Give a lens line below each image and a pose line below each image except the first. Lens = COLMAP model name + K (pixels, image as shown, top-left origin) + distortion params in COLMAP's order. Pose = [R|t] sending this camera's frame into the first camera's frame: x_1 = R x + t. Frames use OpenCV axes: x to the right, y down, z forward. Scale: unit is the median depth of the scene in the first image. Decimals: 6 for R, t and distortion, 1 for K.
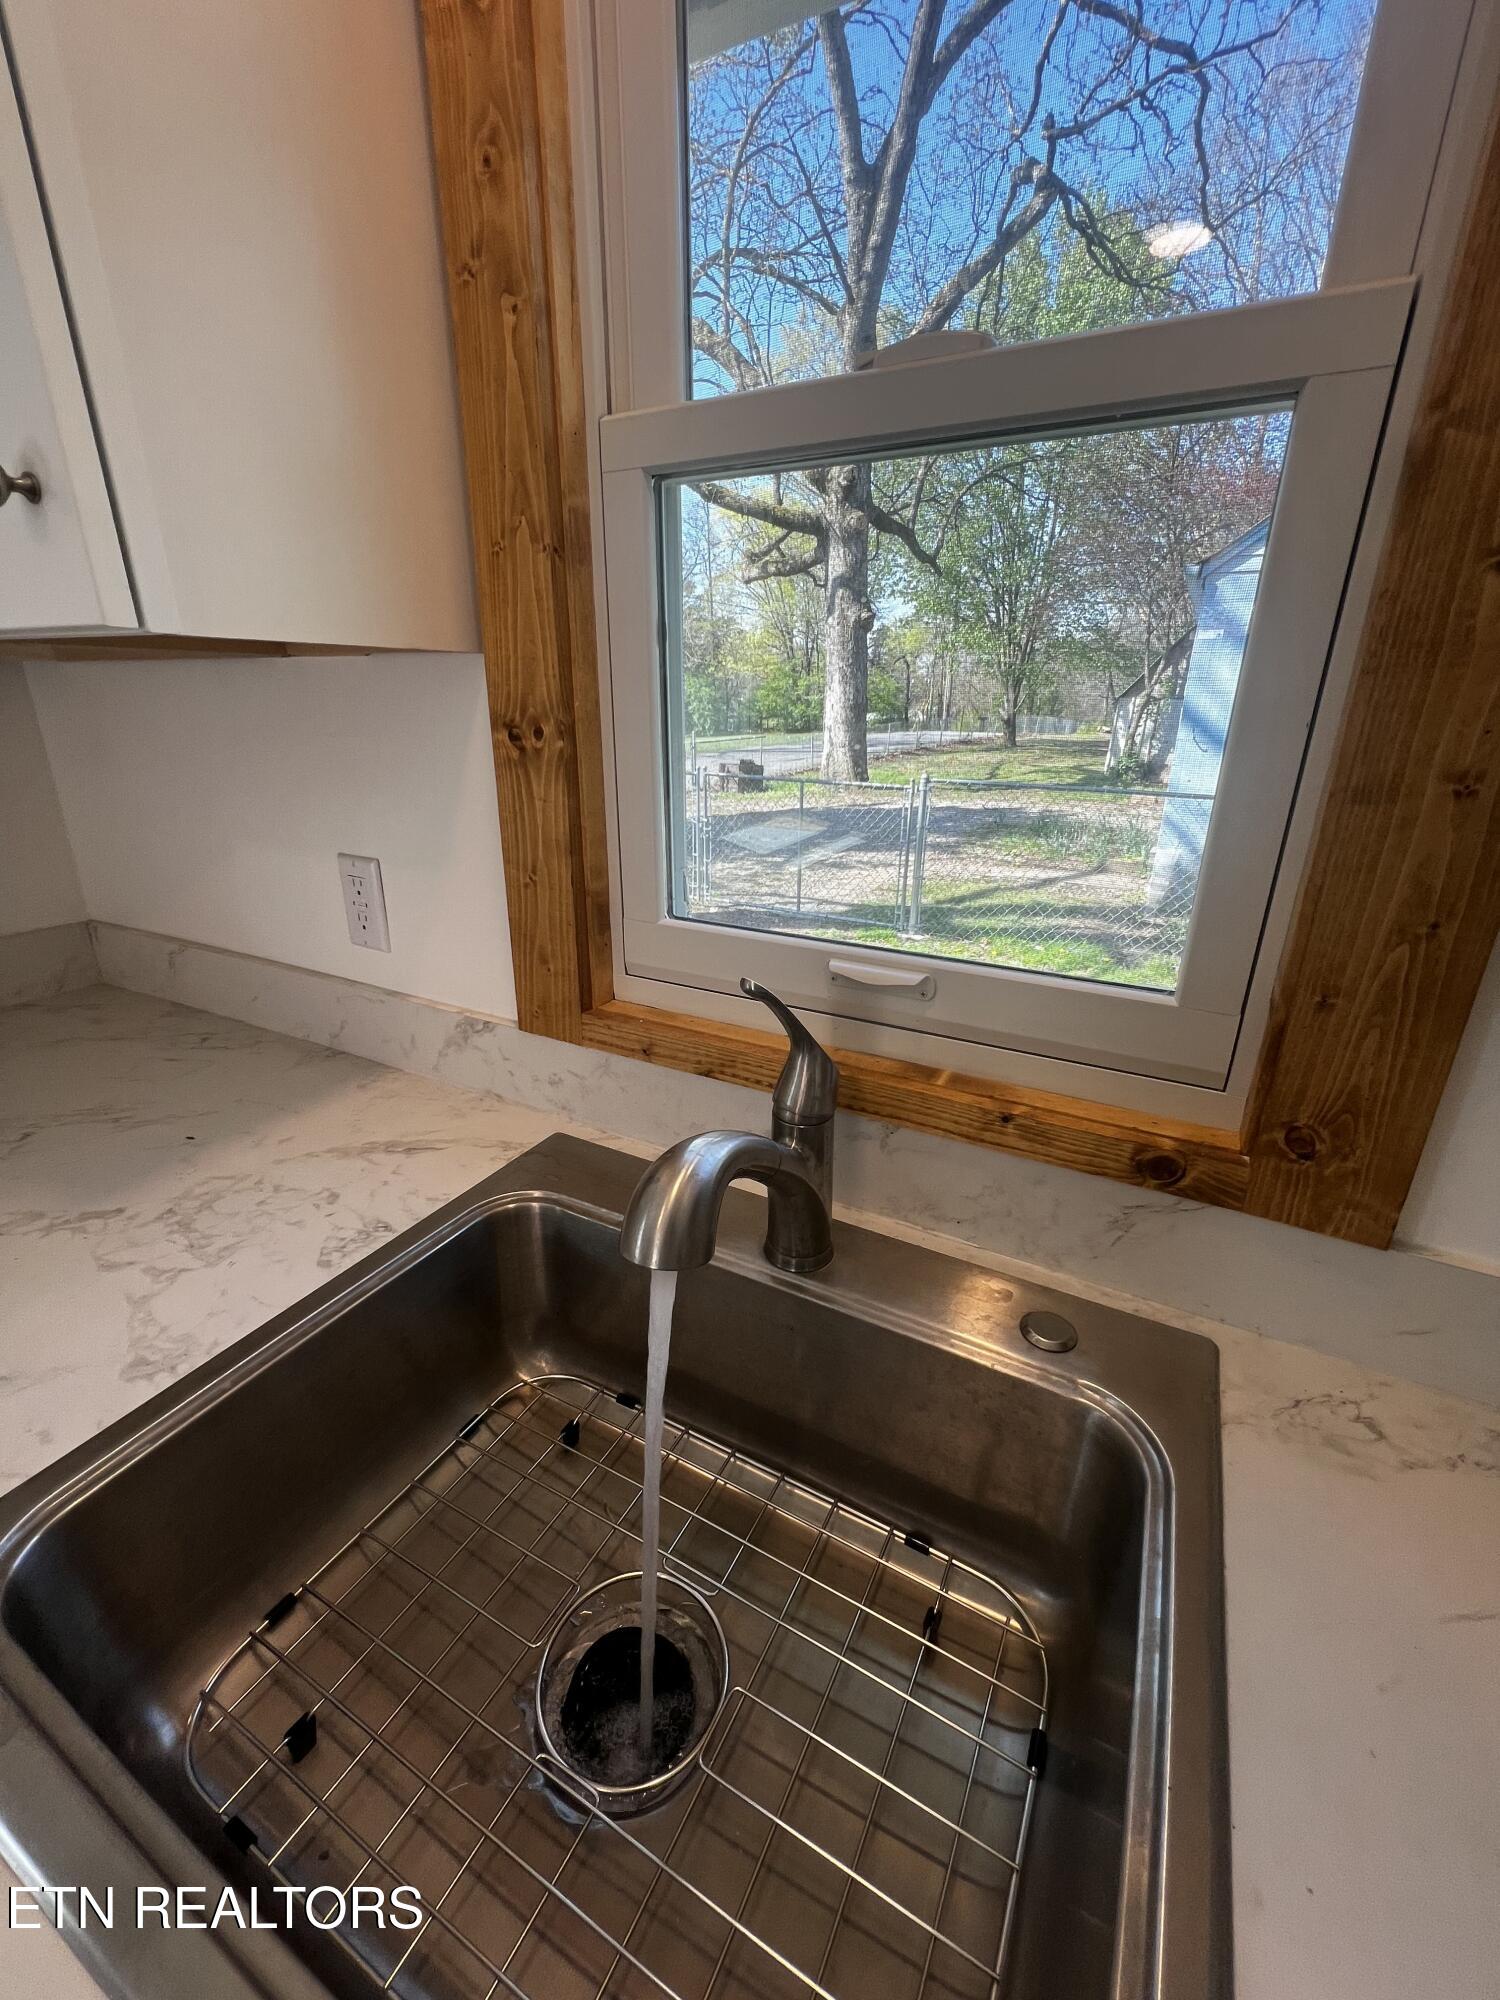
lens RADIAL K [[803.3, 0, 753.4], [0, 803.3, 994.0], [0, 0, 1]] dist [-0.003806, 0.000726]
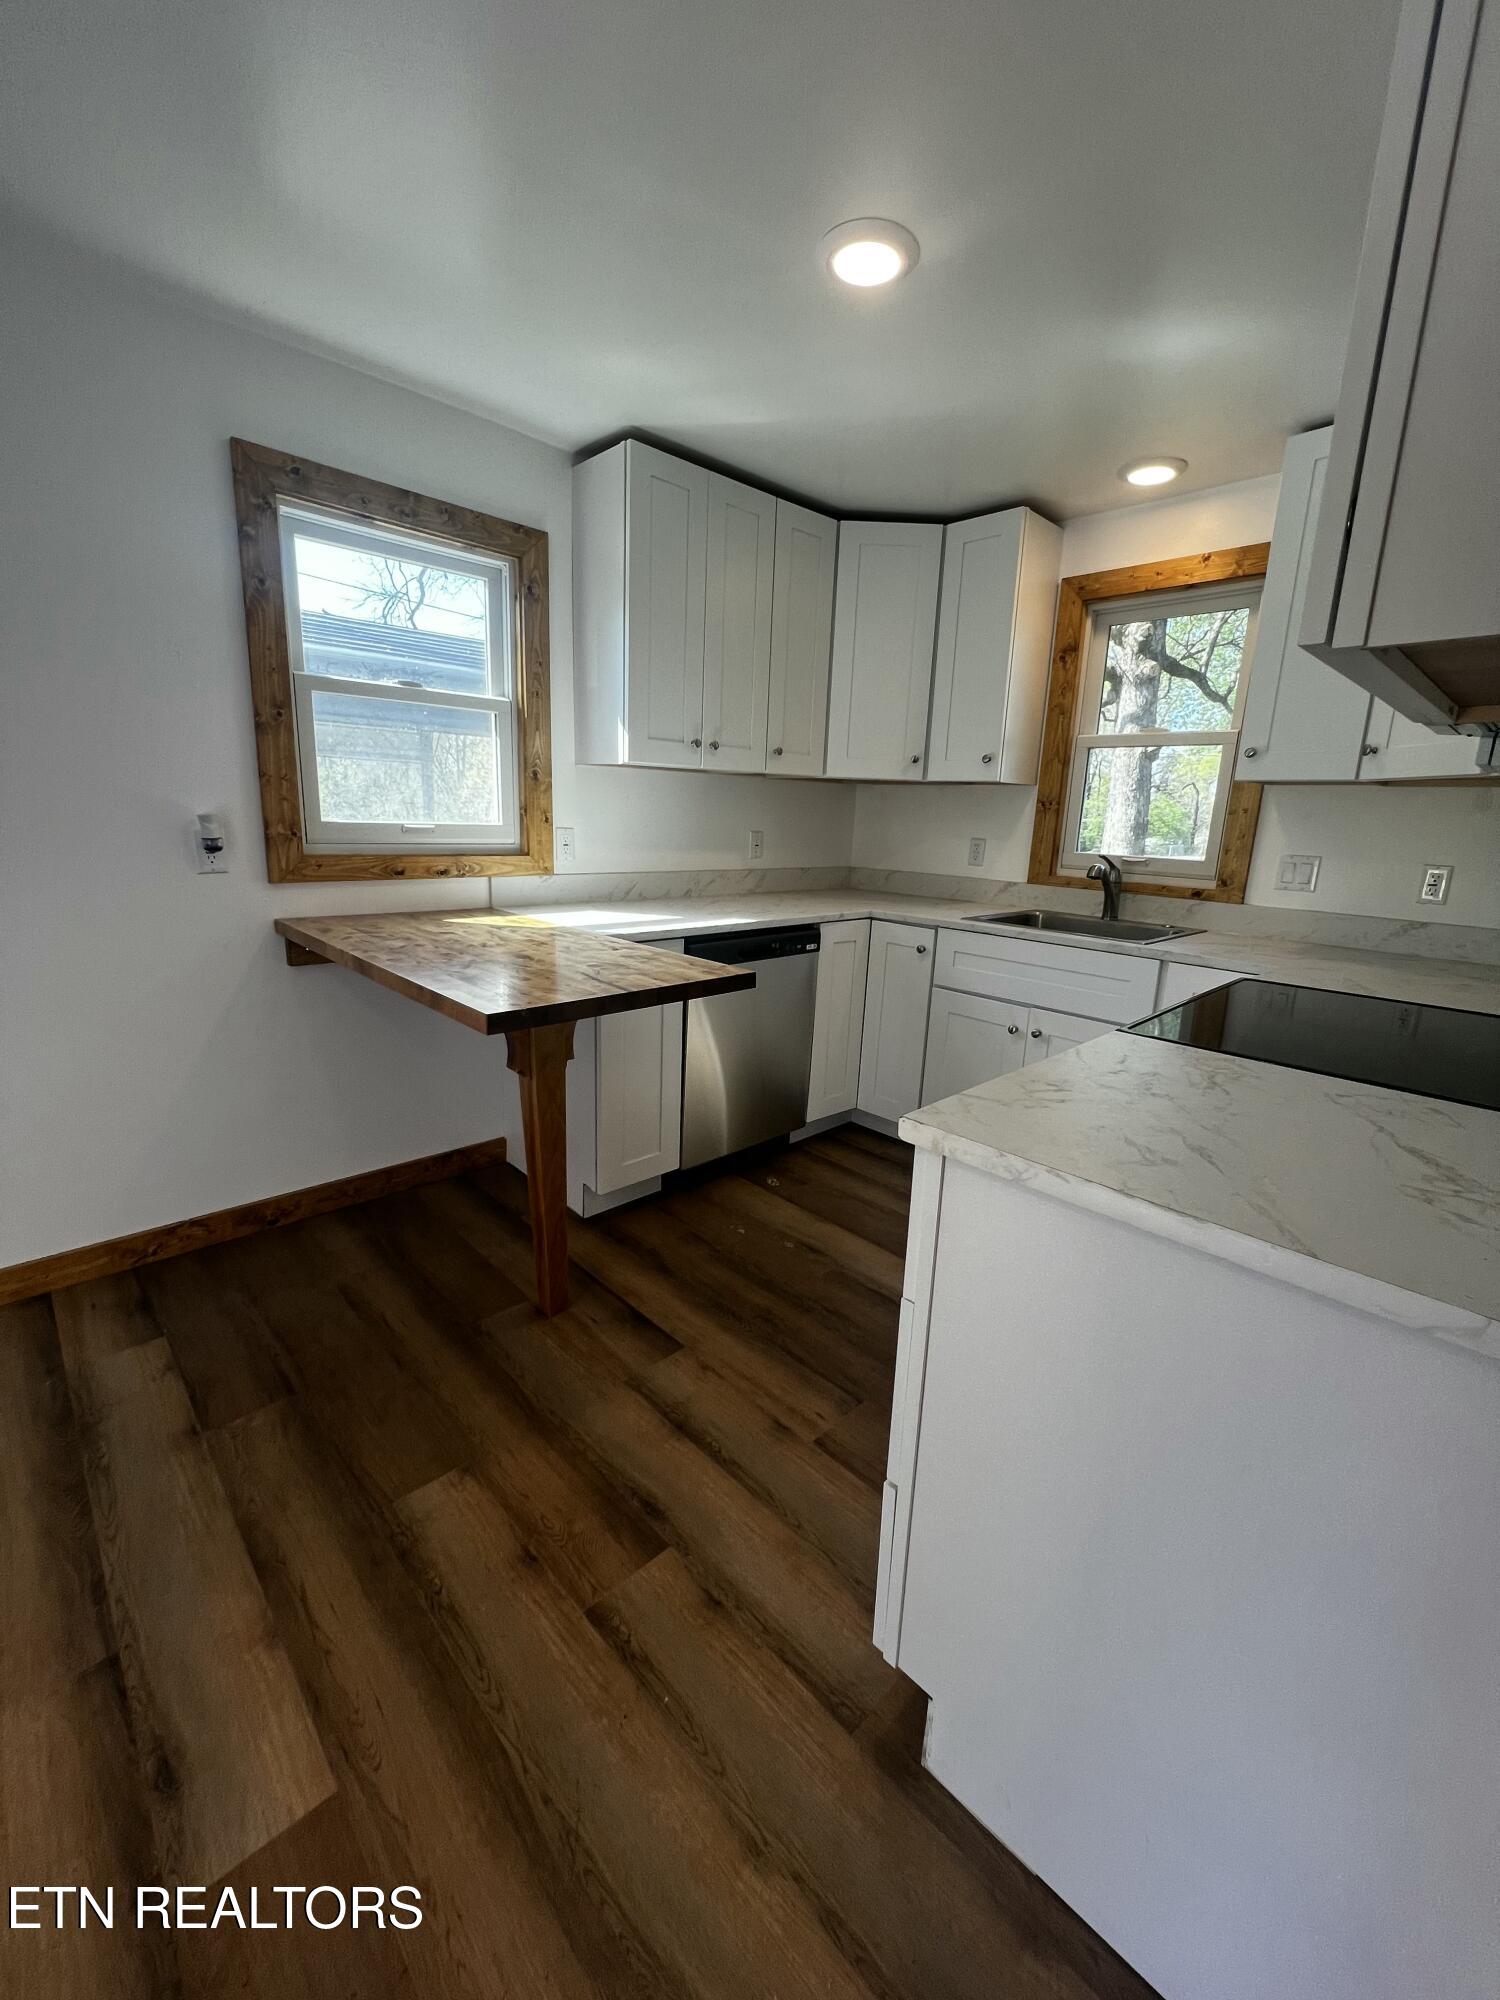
lens RADIAL K [[803.3, 0, 761.9], [0, 803.3, 1001.0], [0, 0, 1]] dist [-0.003806, 0.000726]
pose [[0.952130, 0.093469, -0.291054, -0.224587], [-0.129816, 0.985623, -0.108148, 0.772484], [0.276761, 0.140754, 0.950574, -1.880983]]
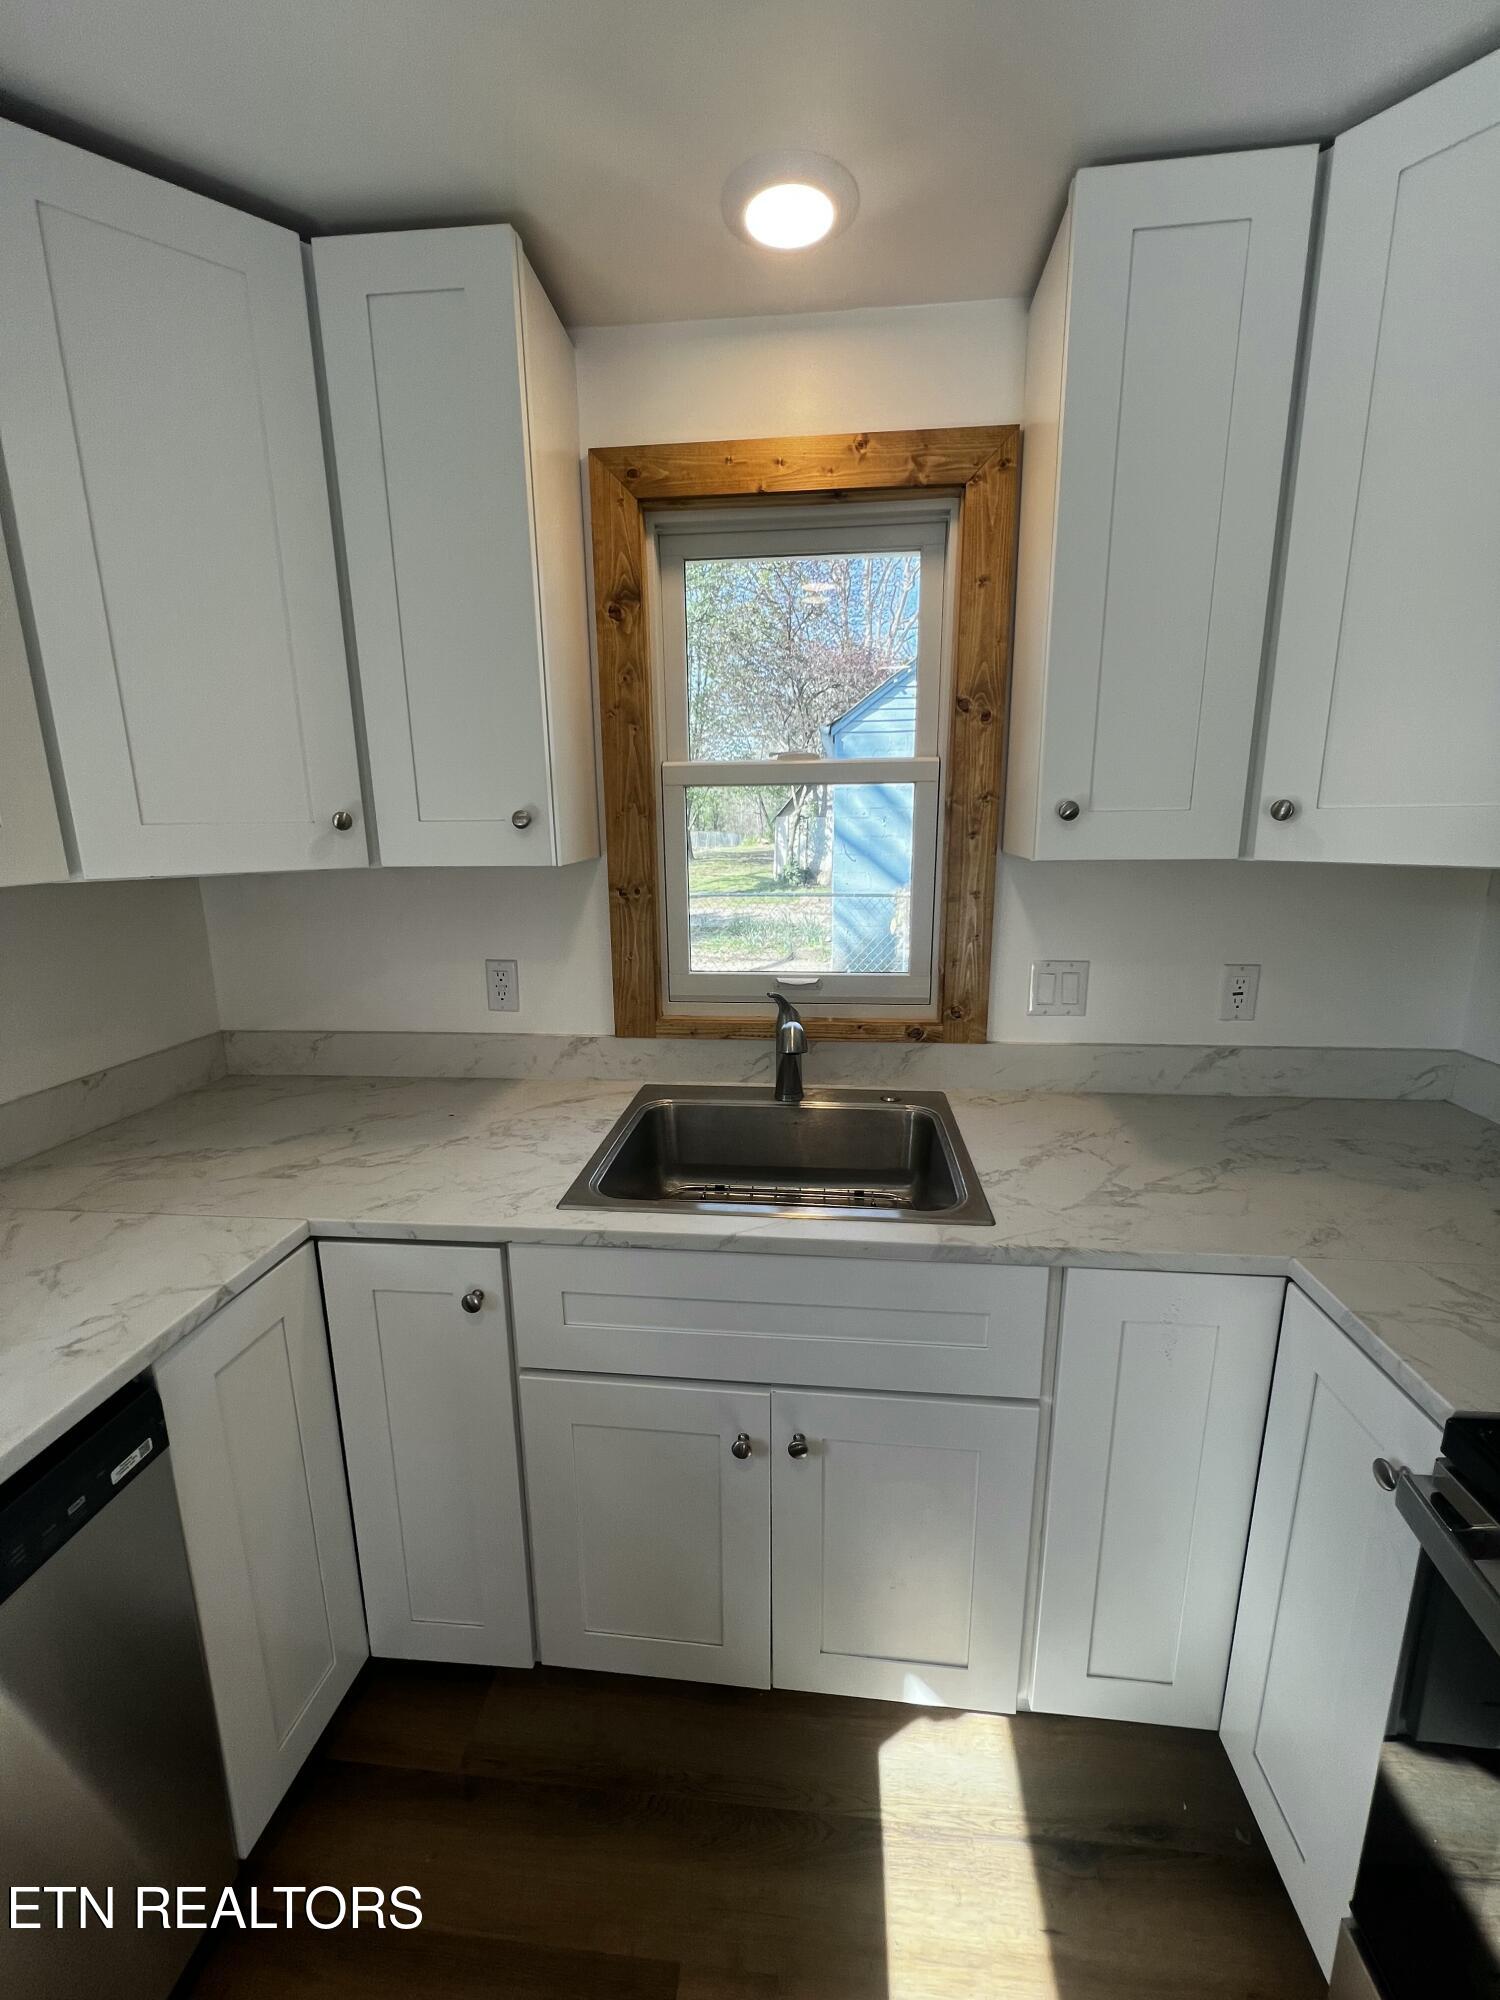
lens RADIAL K [[803.3, 0, 749.6], [0, 803.3, 998.4], [0, 0, 1]] dist [-0.003806, 0.000726]
pose [[0.927512, -0.104357, 0.358930, -0.466291], [0.150329, 0.983300, -0.102575, 0.137647], [-0.342232, 0.149097, 0.927711, -0.645970]]
